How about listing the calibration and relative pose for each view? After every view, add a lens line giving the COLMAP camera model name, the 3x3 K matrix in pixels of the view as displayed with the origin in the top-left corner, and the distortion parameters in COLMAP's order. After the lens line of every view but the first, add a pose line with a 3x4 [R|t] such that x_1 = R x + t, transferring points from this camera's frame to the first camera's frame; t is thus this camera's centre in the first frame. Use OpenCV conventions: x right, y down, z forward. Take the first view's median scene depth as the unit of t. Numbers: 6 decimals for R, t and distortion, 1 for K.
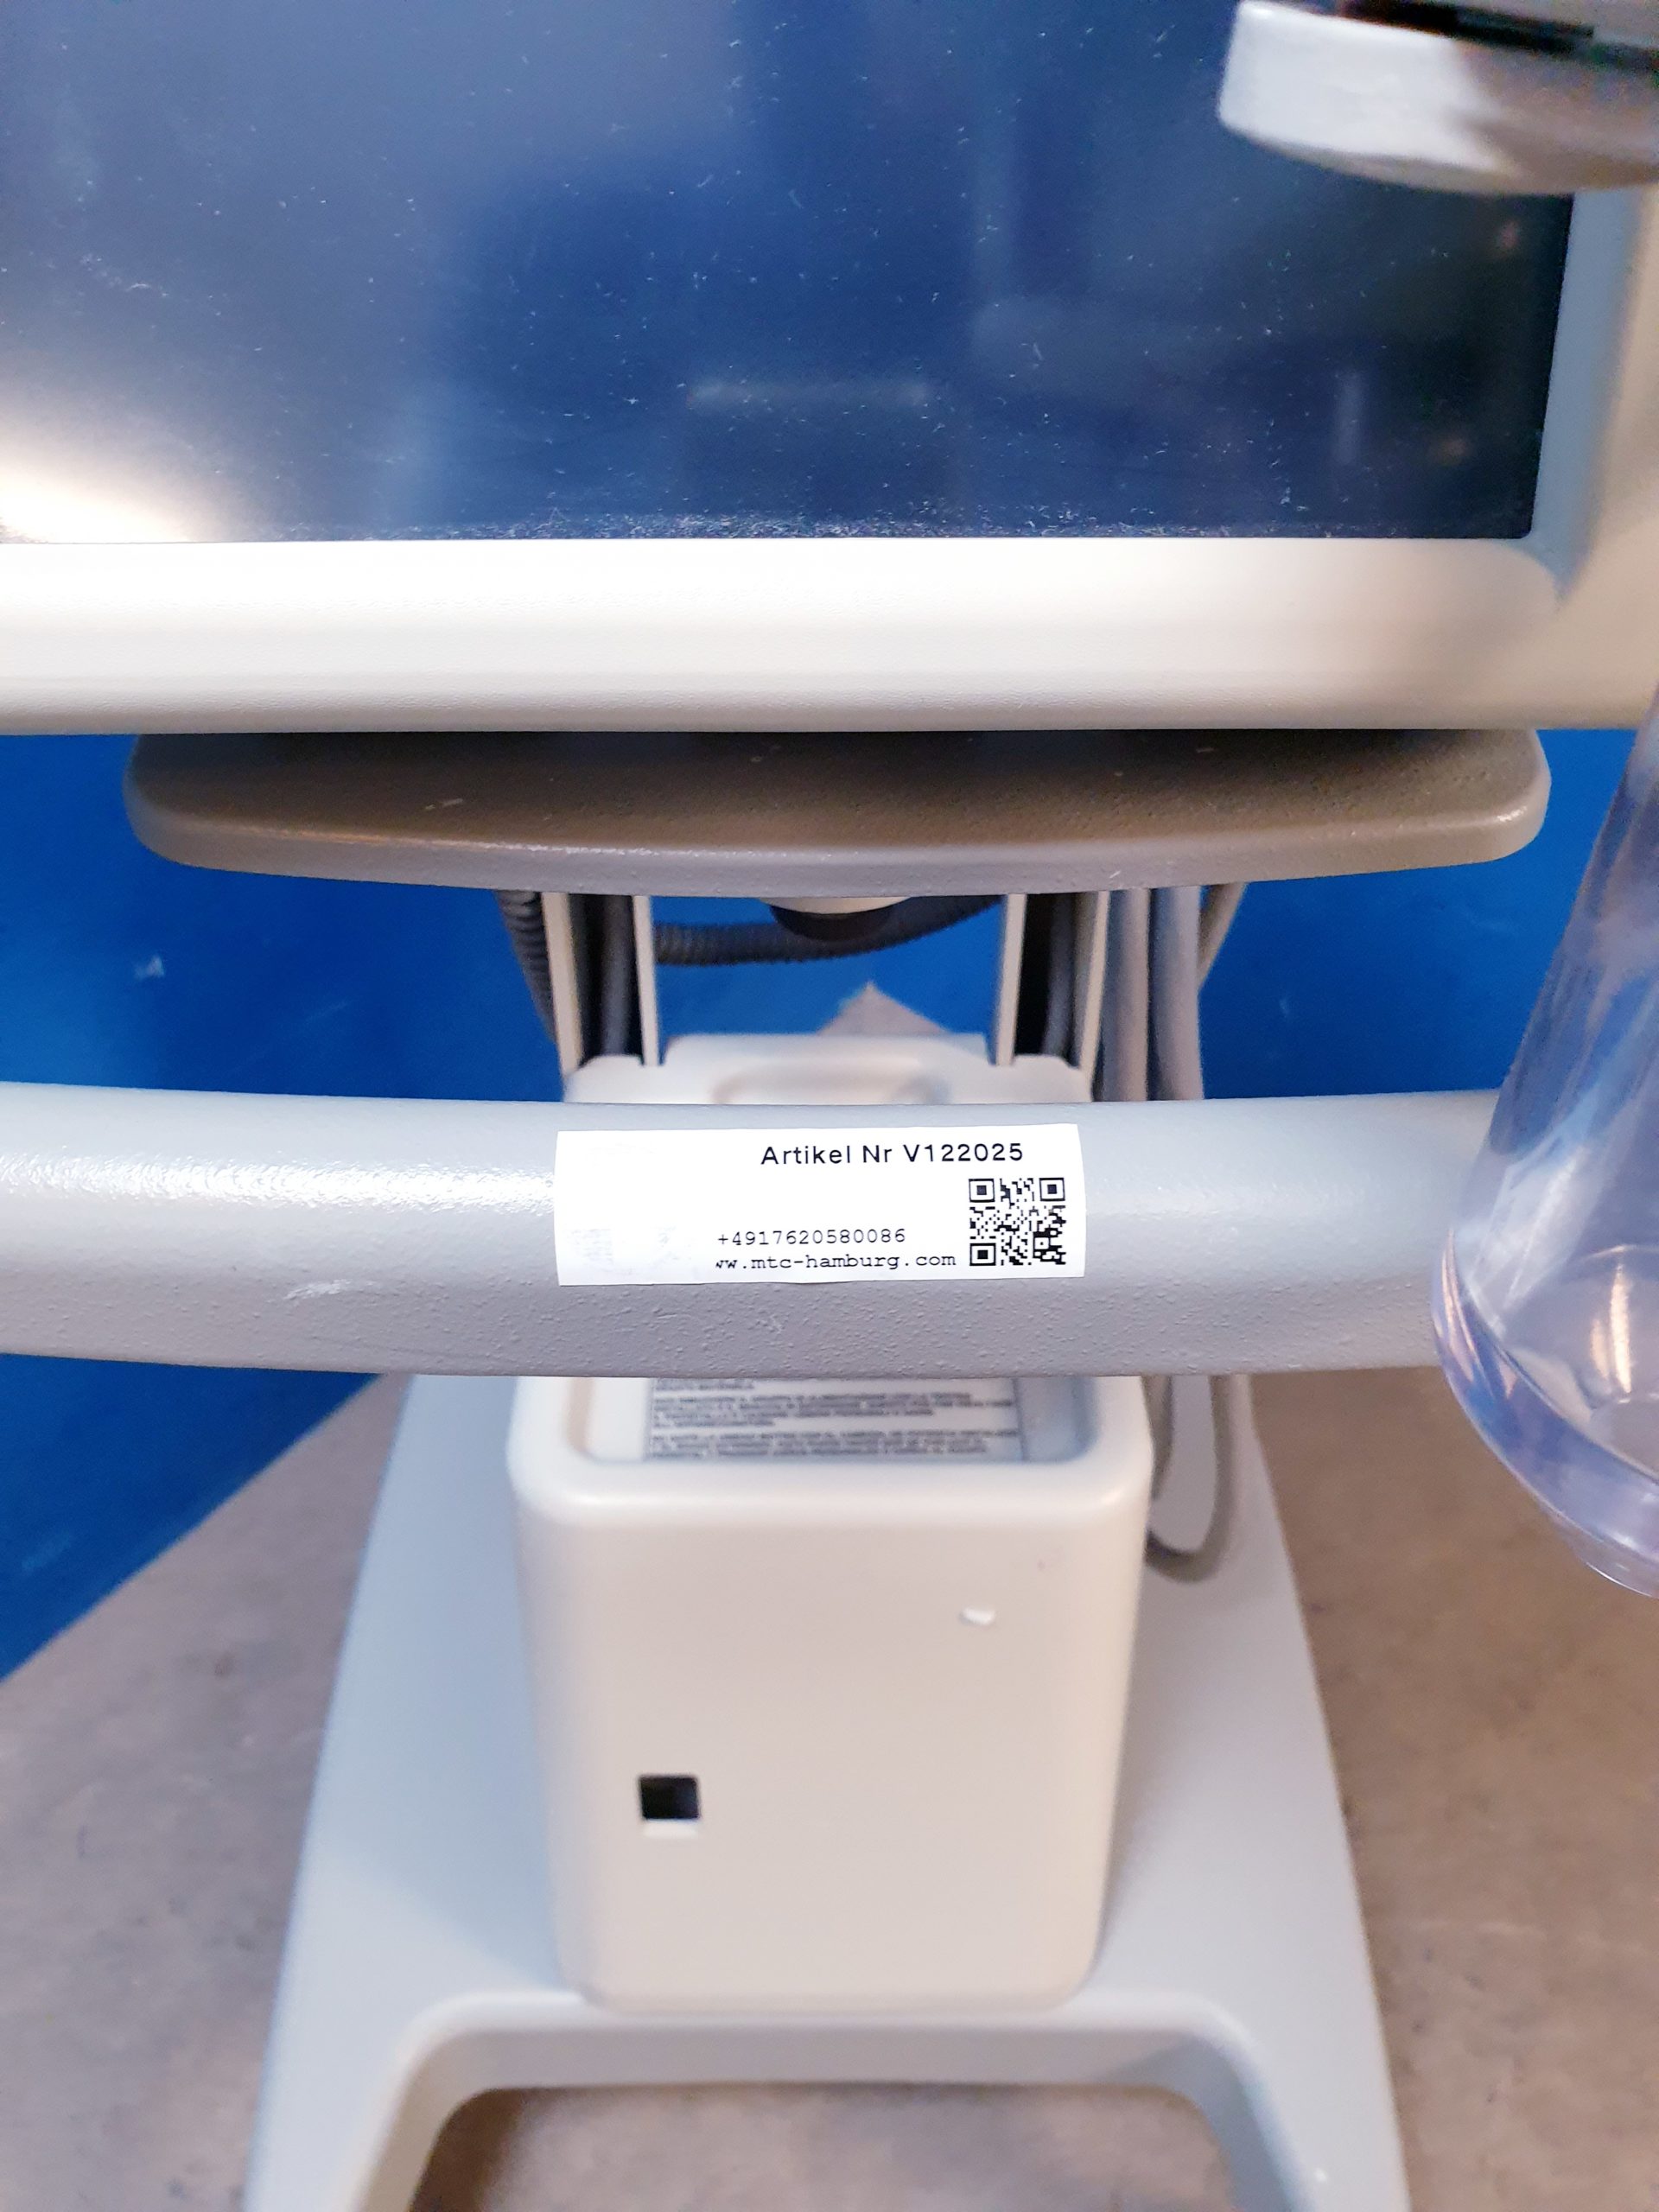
lens RADIAL K [[1771.2, 0, 827.7], [0, 1771.2, 1145.8], [0, 0, 1]] dist [0.004904, 0.025129]
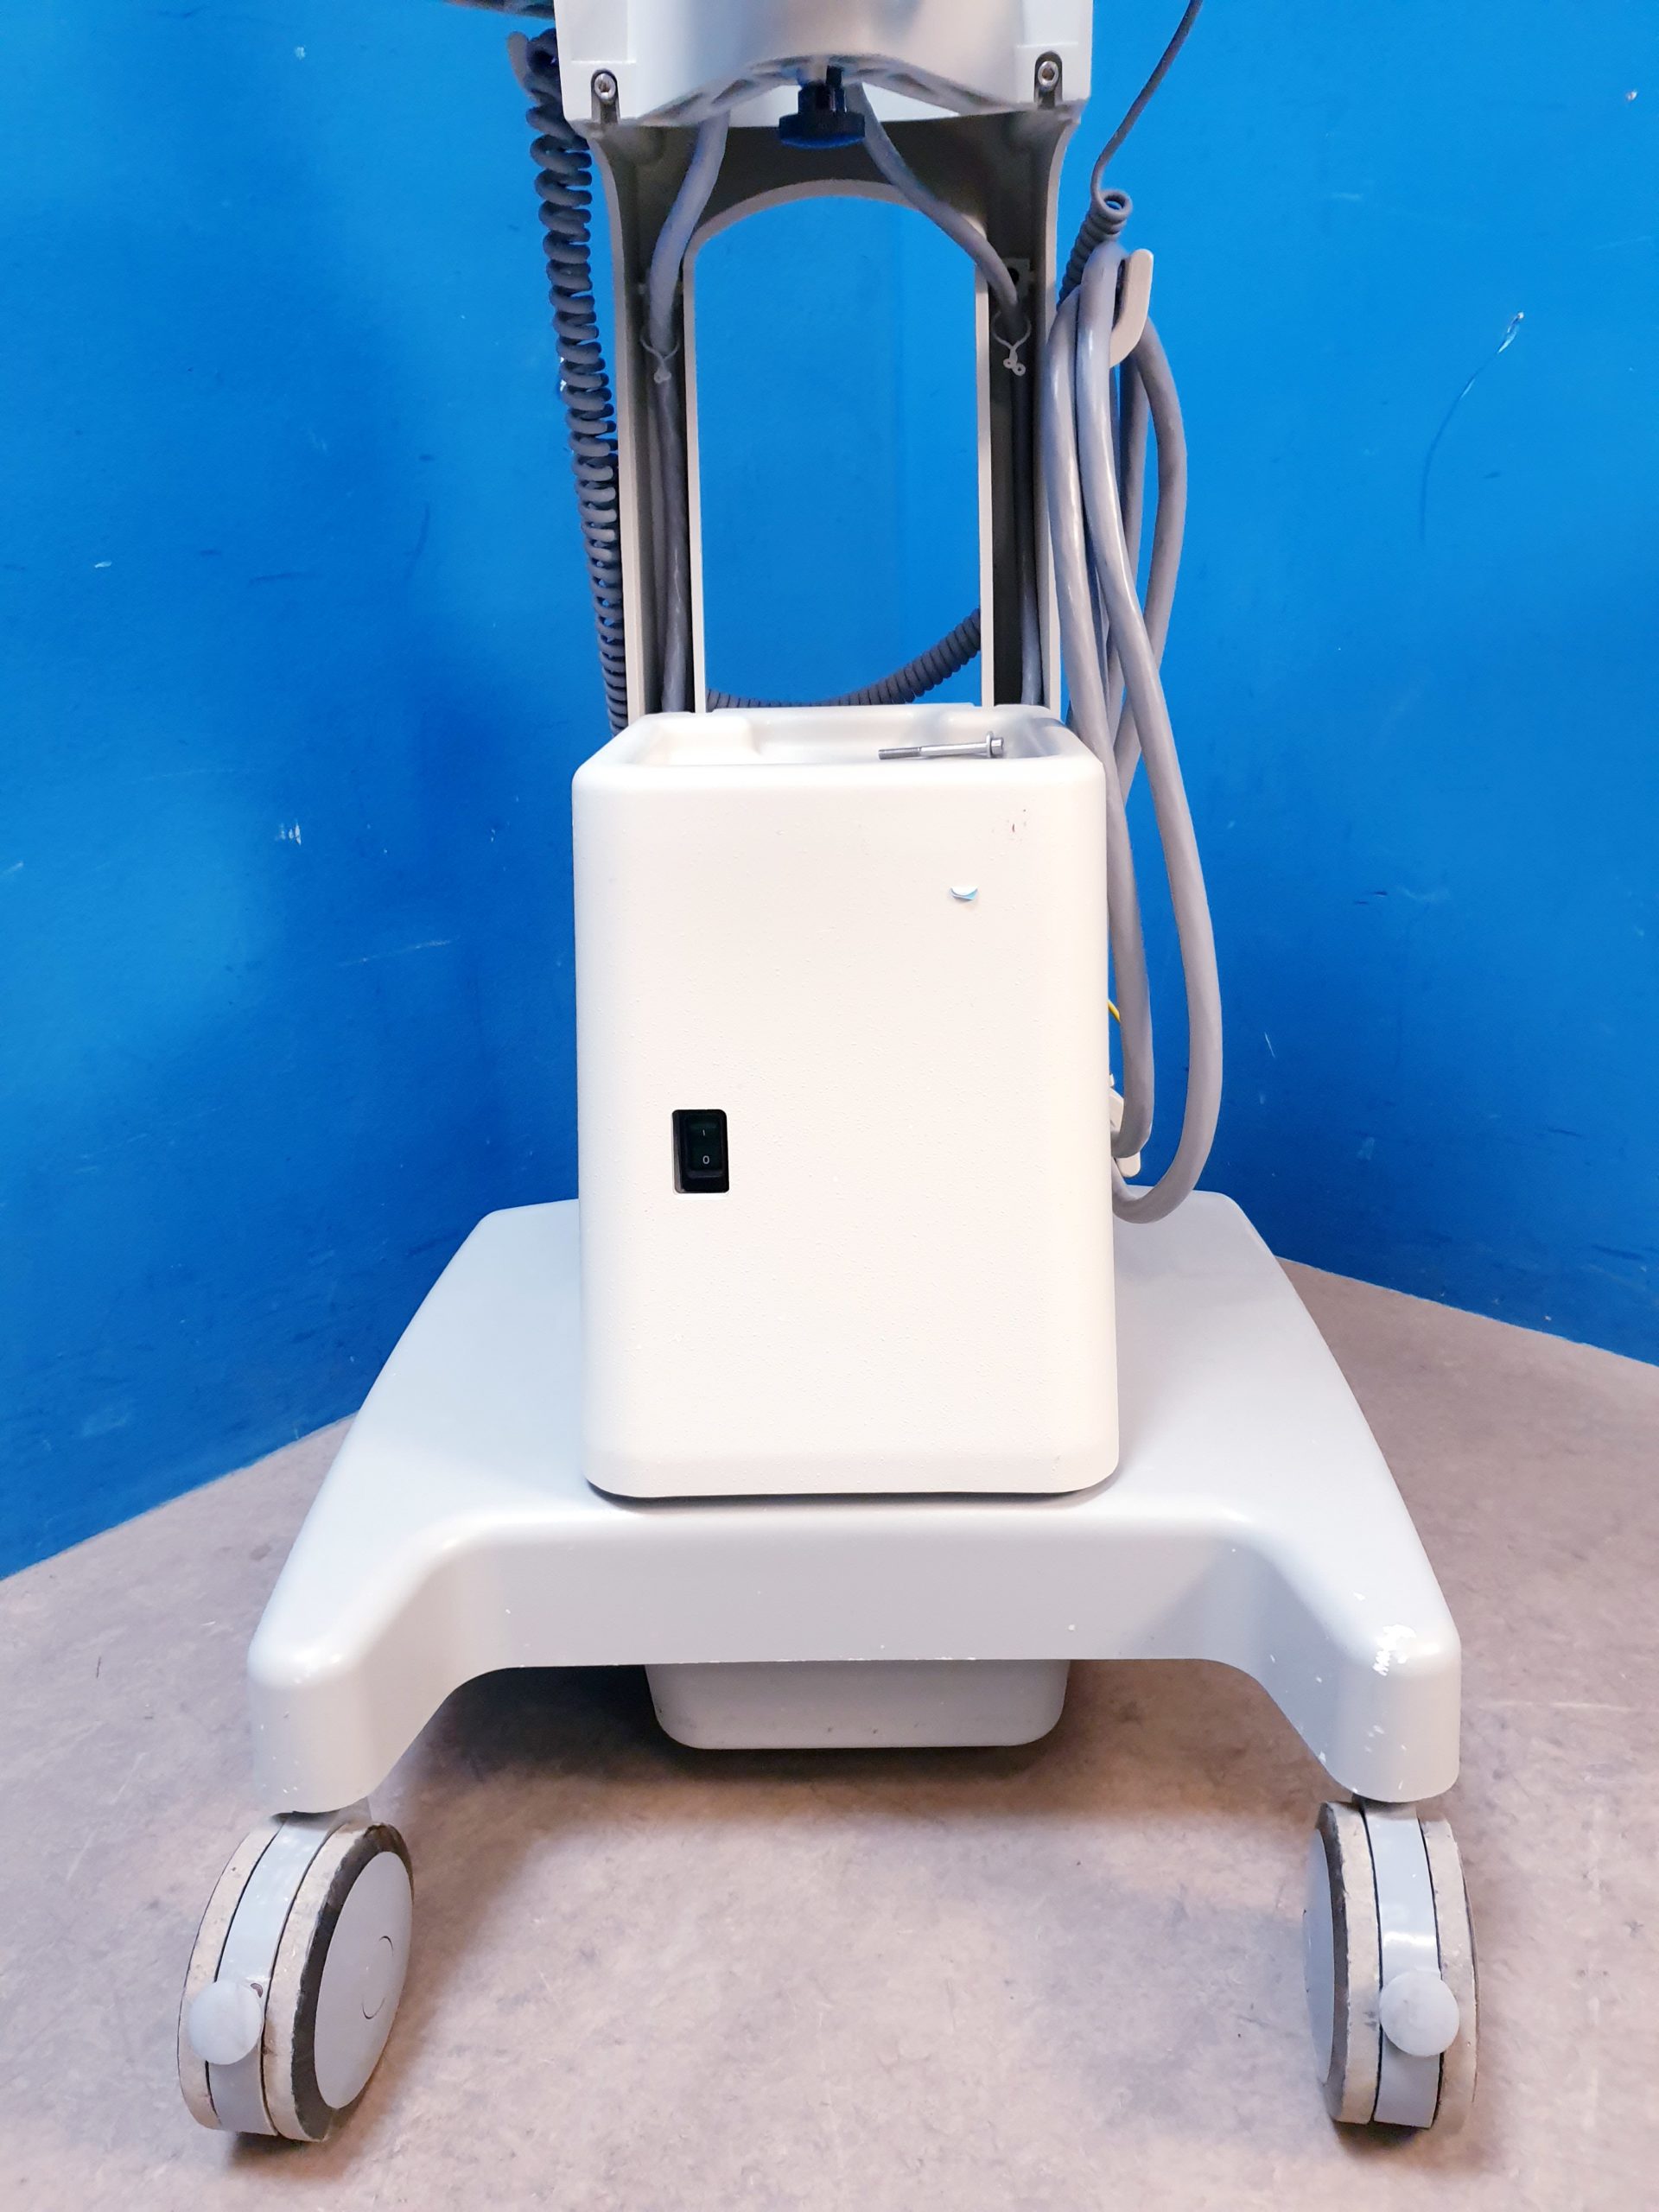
lens RADIAL K [[1771.2, 0, 840.5], [0, 1771.2, 1094.7], [0, 0, 1]] dist [0.004904, 0.025129]
pose [[0.999471, -0.016257, -0.028165, 0.032409], [0.002452, 0.901285, -0.433220, 0.866350], [0.032428, 0.432922, 0.900848, 0.002702]]
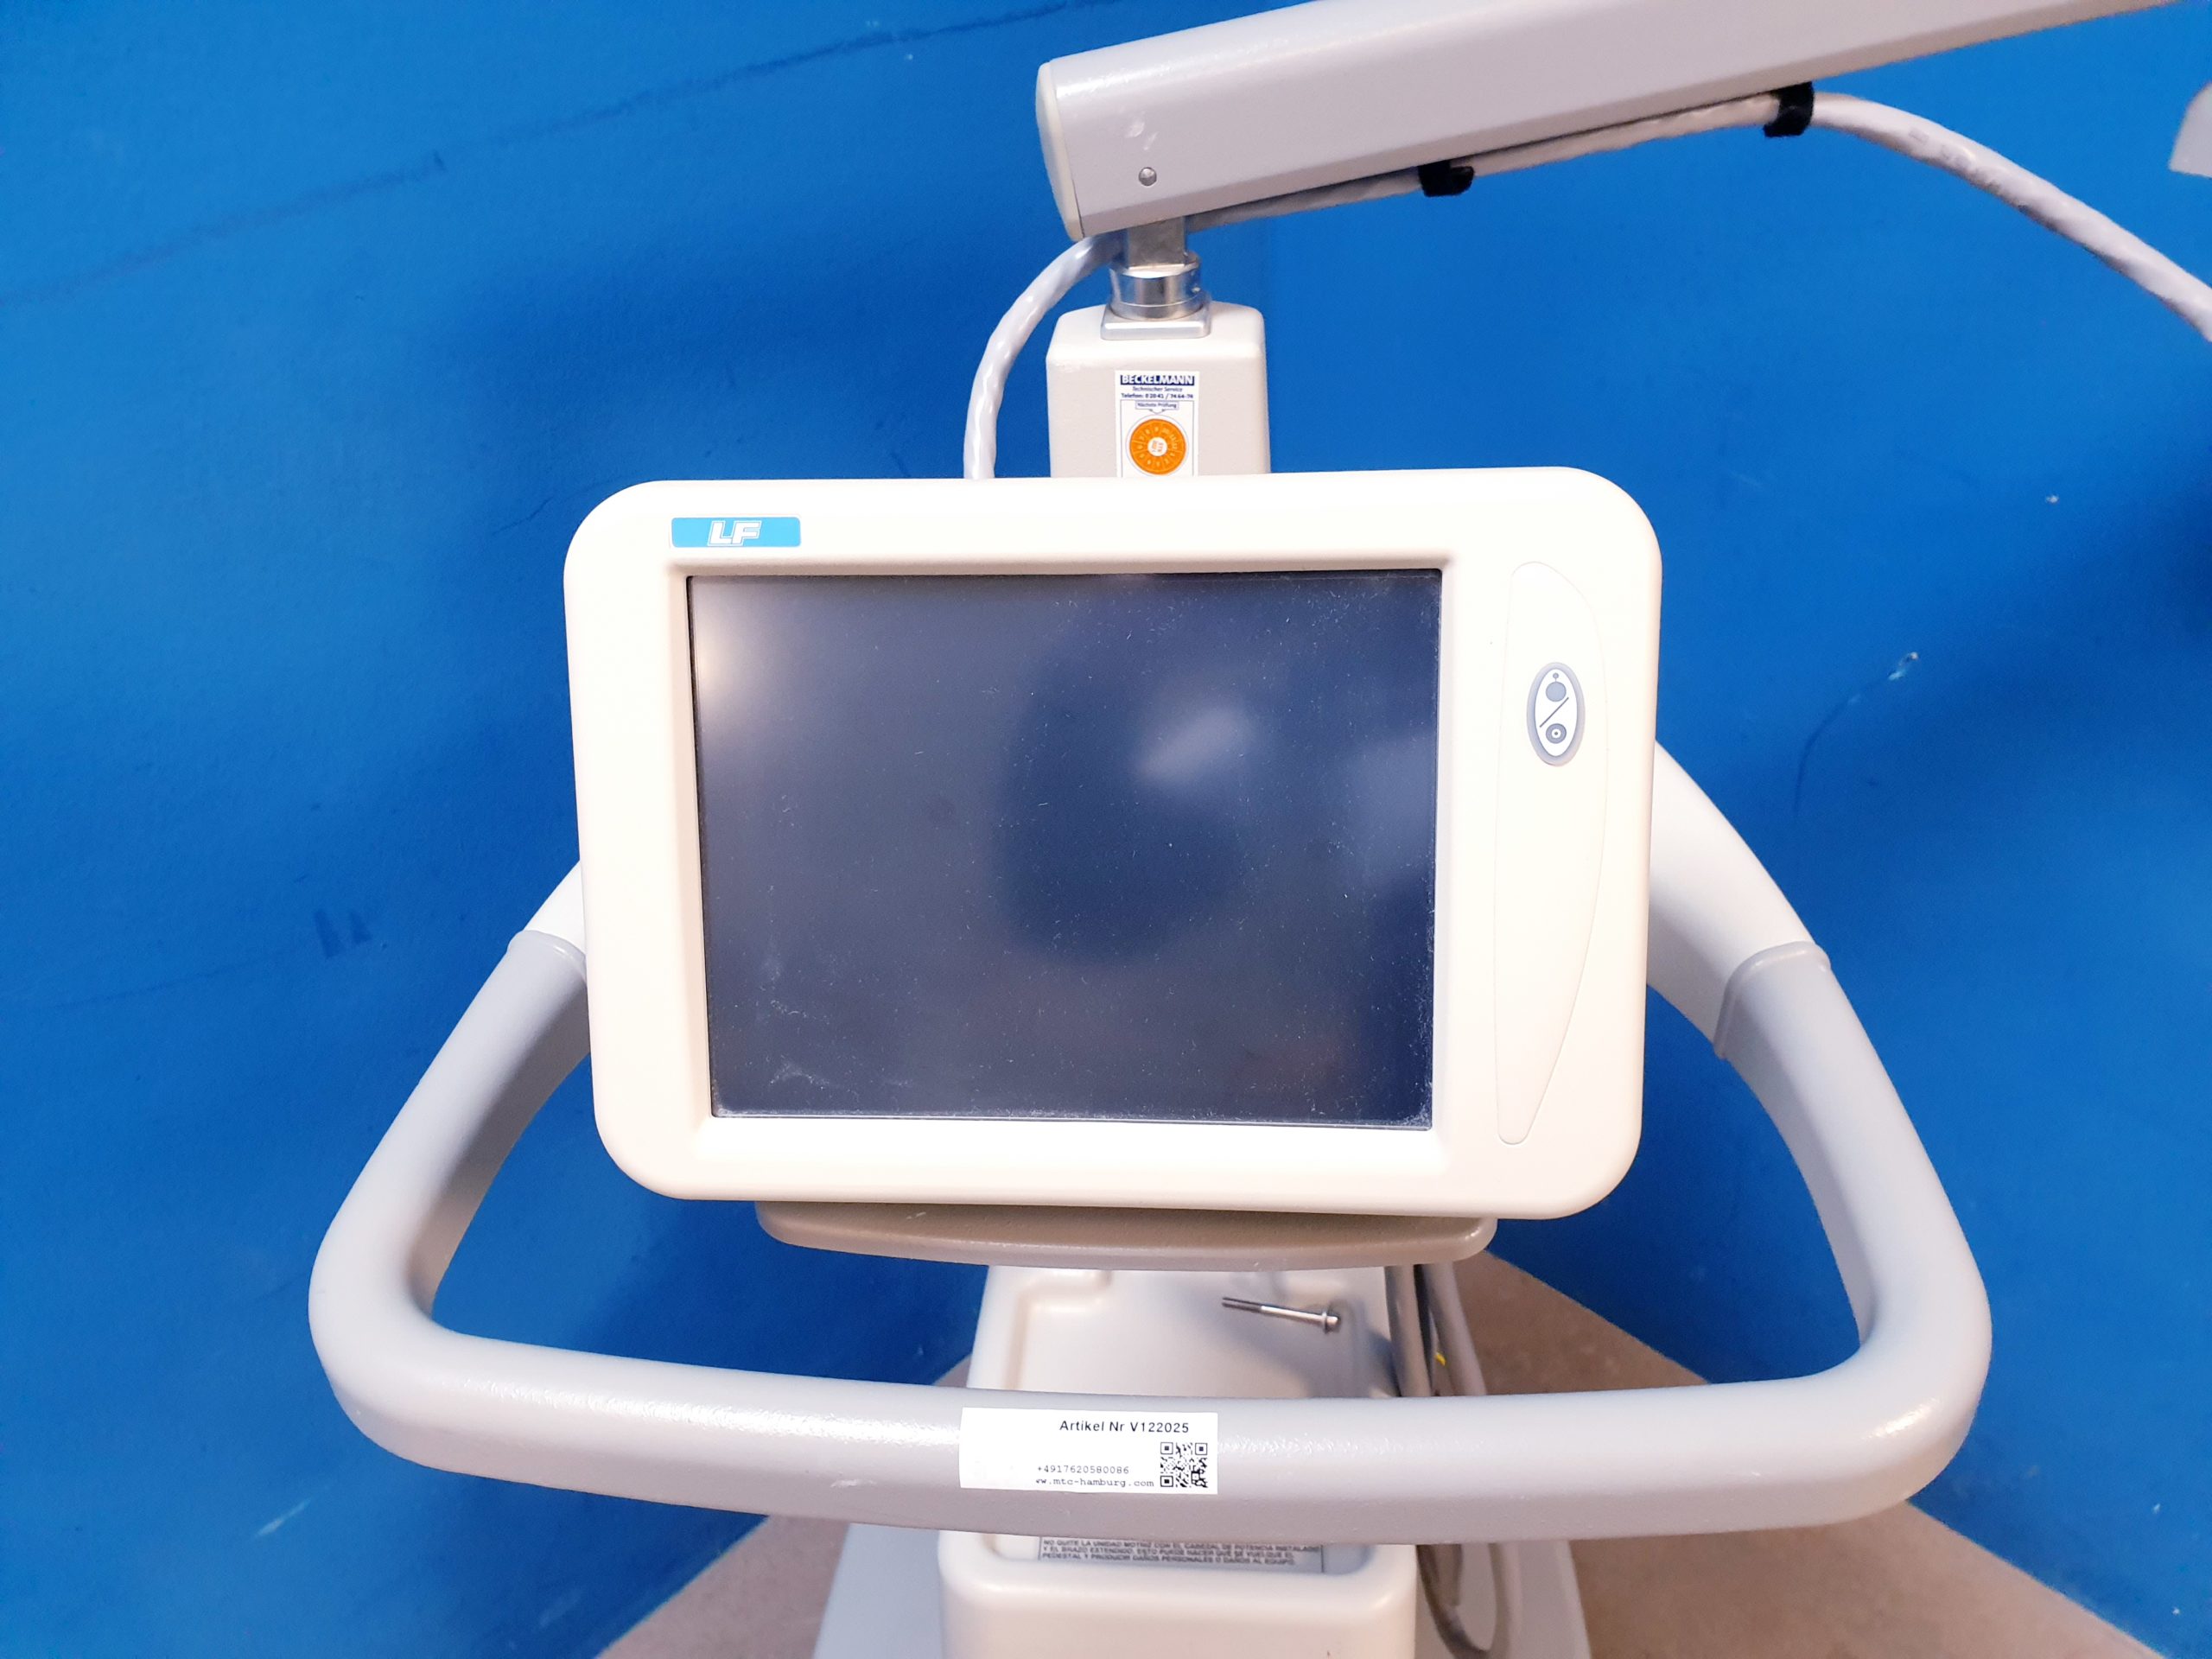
lens RADIAL K [[1771.2, 0, 1096.0], [0, 1771.2, 845.3], [0, 0, 1]] dist [0.004904, 0.025129]
pose [[0.994525, 0.005132, -0.104370, 0.077137], [-0.025378, 0.980753, -0.193598, -0.092700], [0.101367, 0.195187, 0.975514, -0.408567]]
